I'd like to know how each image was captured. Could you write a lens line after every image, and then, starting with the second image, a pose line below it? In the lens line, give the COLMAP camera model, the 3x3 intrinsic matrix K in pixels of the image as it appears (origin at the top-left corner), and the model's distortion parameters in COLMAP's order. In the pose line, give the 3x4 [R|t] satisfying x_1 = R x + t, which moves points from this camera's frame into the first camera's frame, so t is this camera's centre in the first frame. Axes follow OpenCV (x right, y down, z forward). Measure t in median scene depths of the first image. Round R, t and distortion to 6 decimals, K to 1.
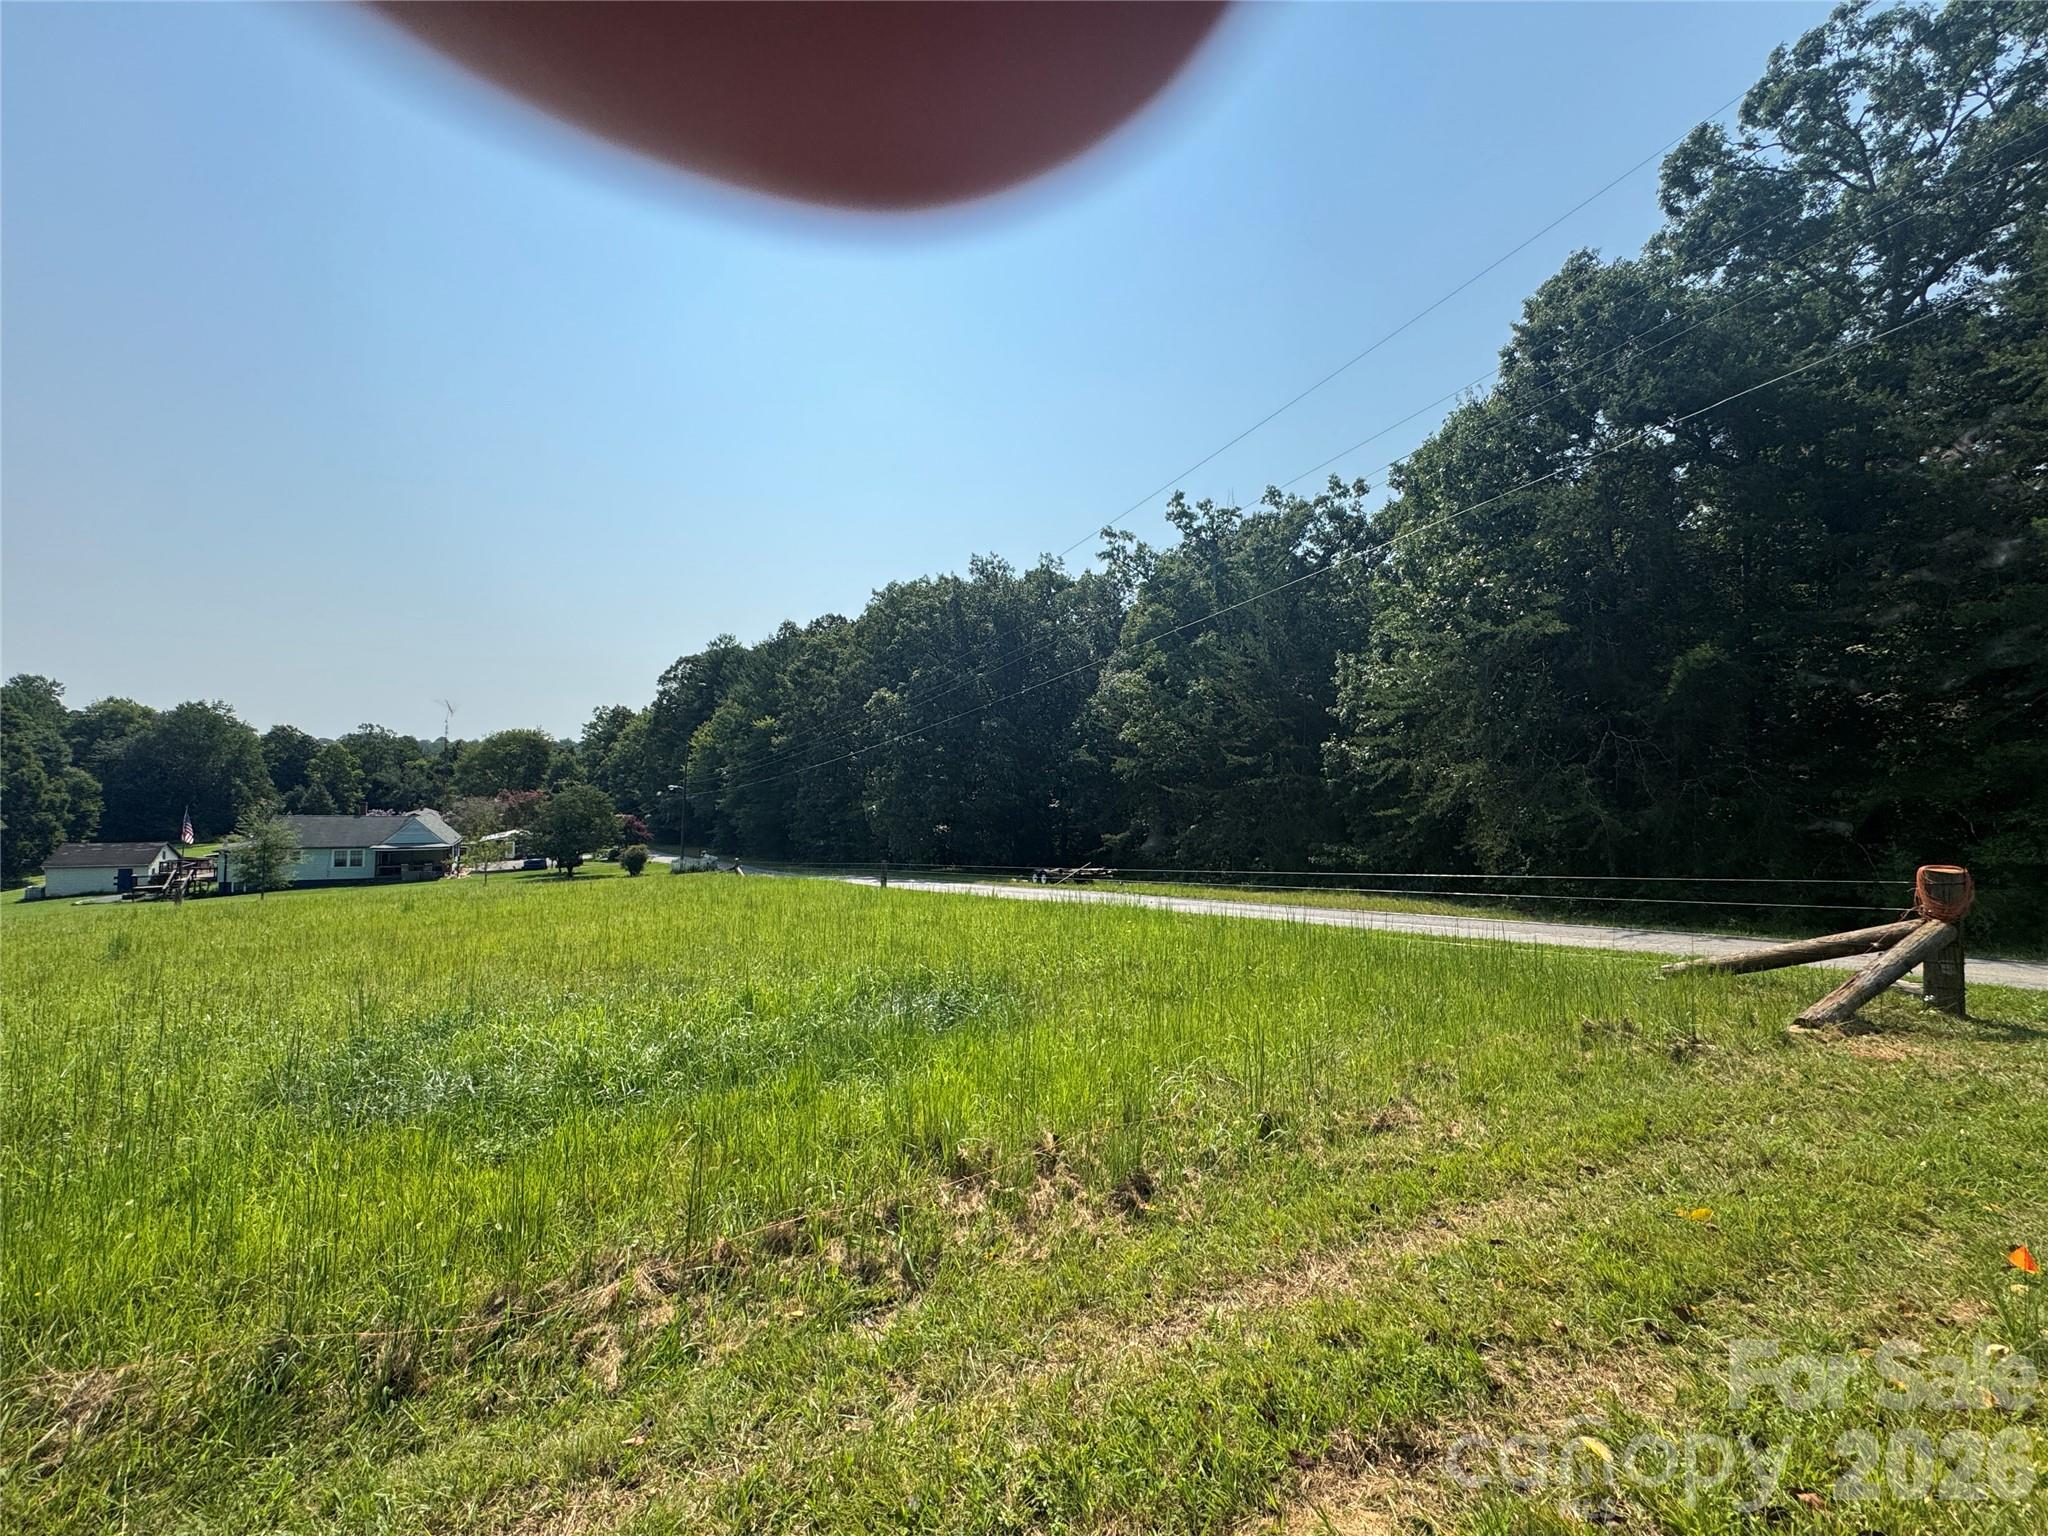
lens RADIAL K [[822.7, 0, 971.7], [0, 822.7, 770.3], [0, 0, 1]] dist [-0.000822, -0.000077]
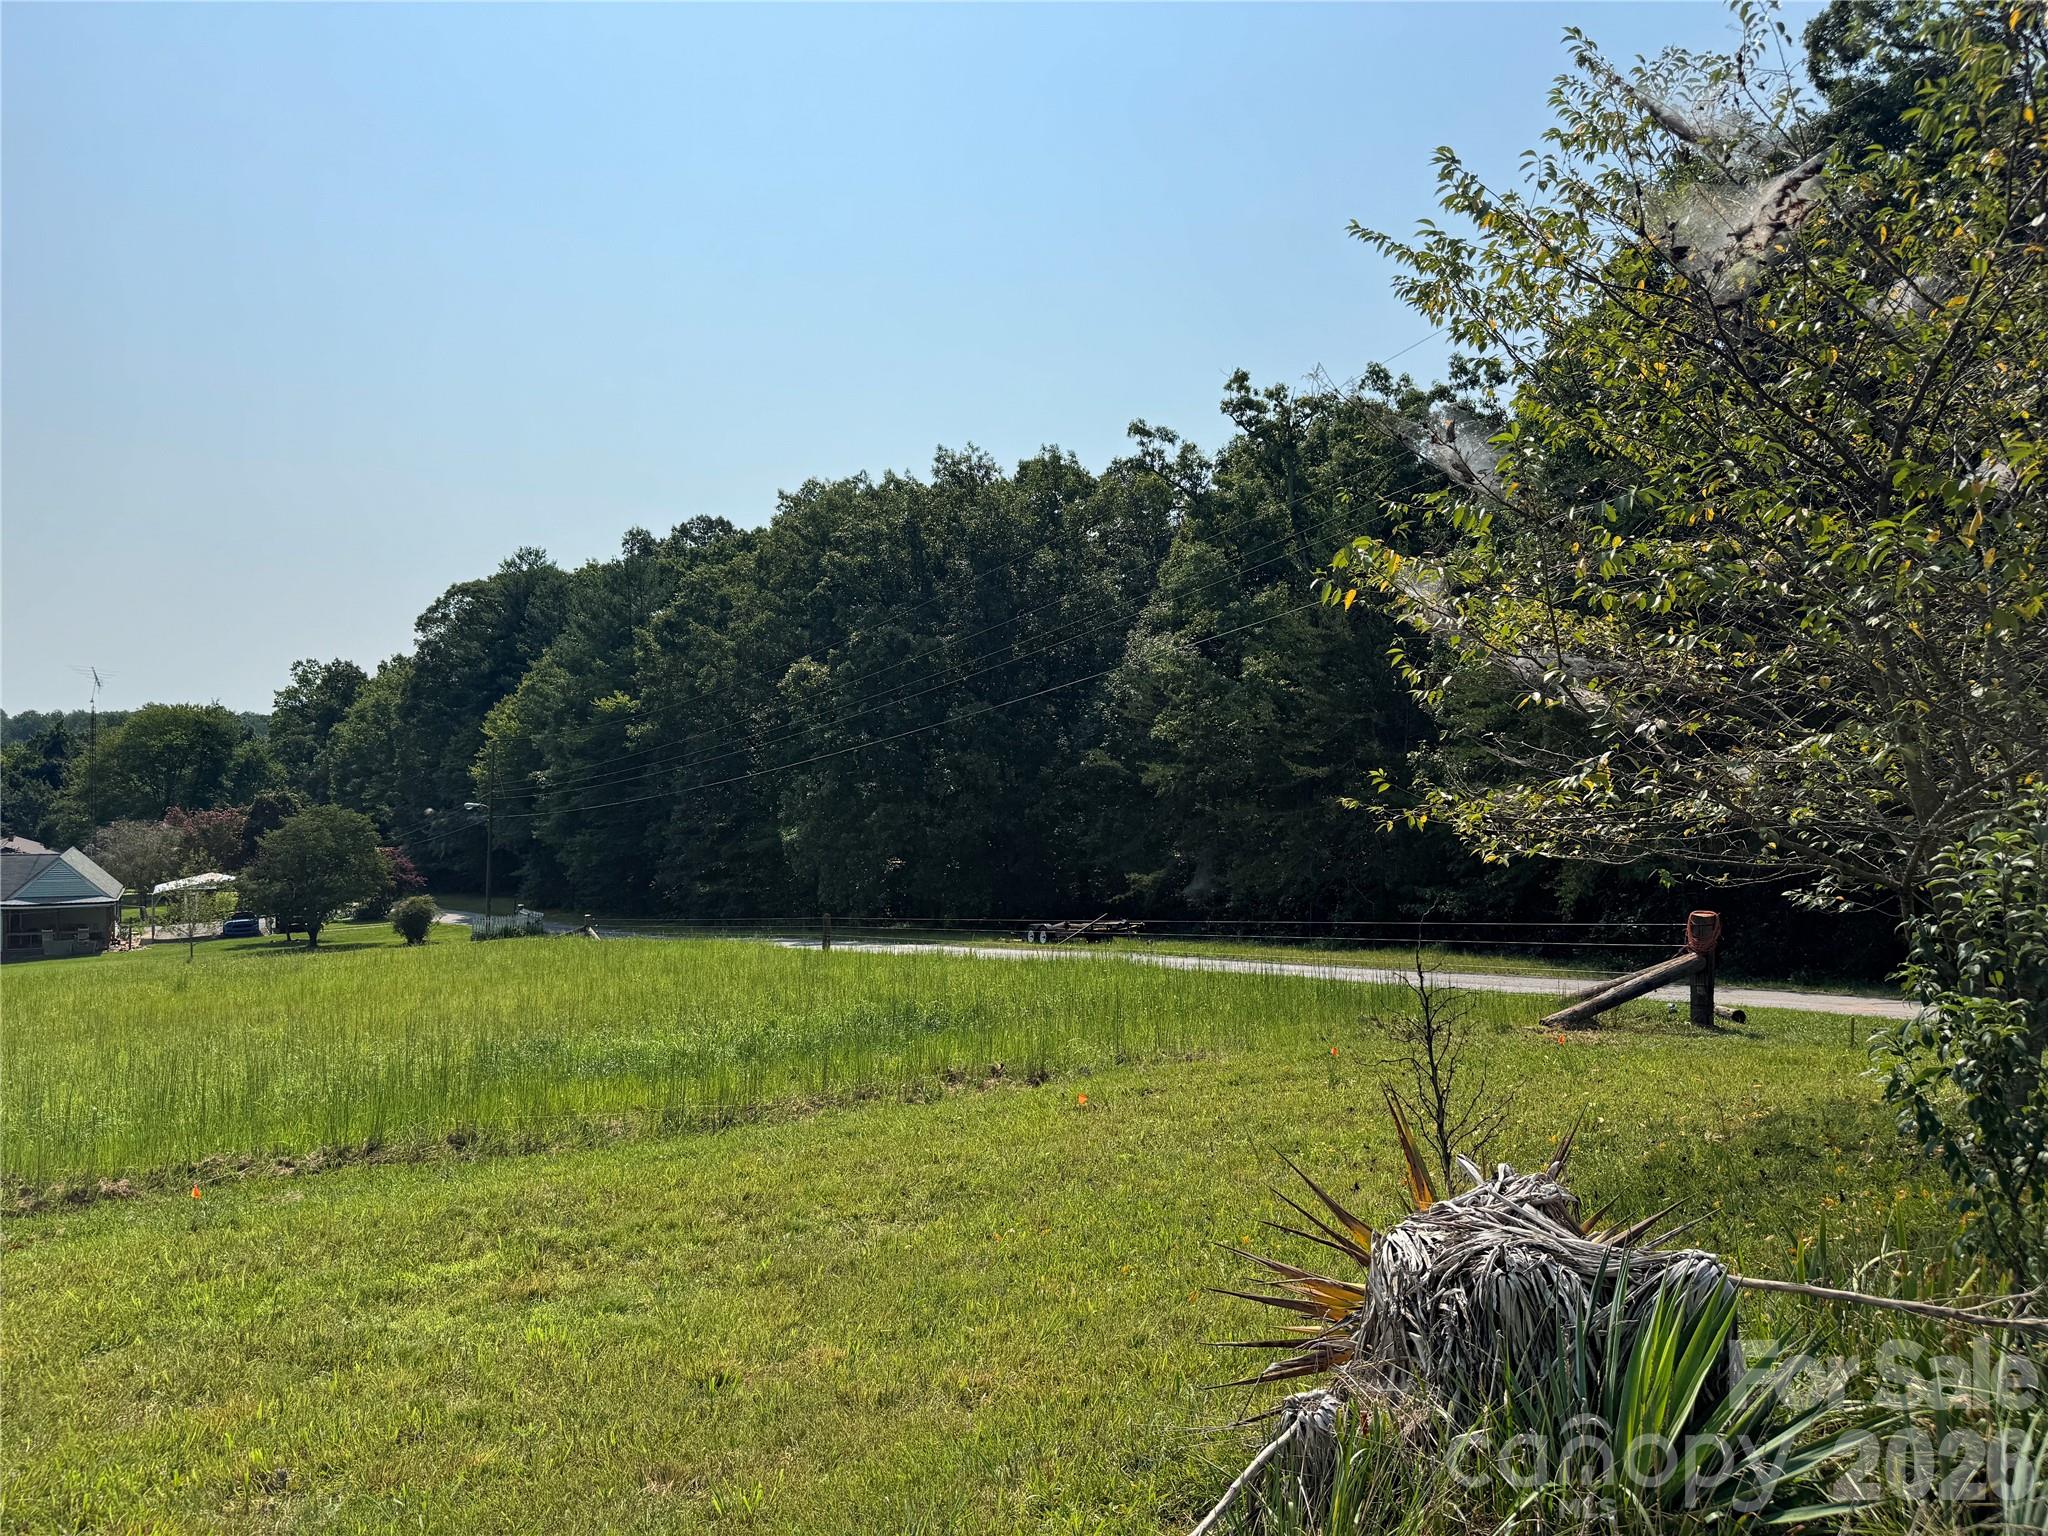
lens RADIAL K [[1451.4, 0, 1025.4], [0, 1451.4, 814.0], [0, 0, 1]] dist [0.101438, -0.183523]
pose [[0.998062, -0.008183, 0.061684, -0.003002], [0.005560, 0.999078, 0.042572, -0.019931], [-0.061976, -0.042146, 0.997187, -0.175365]]
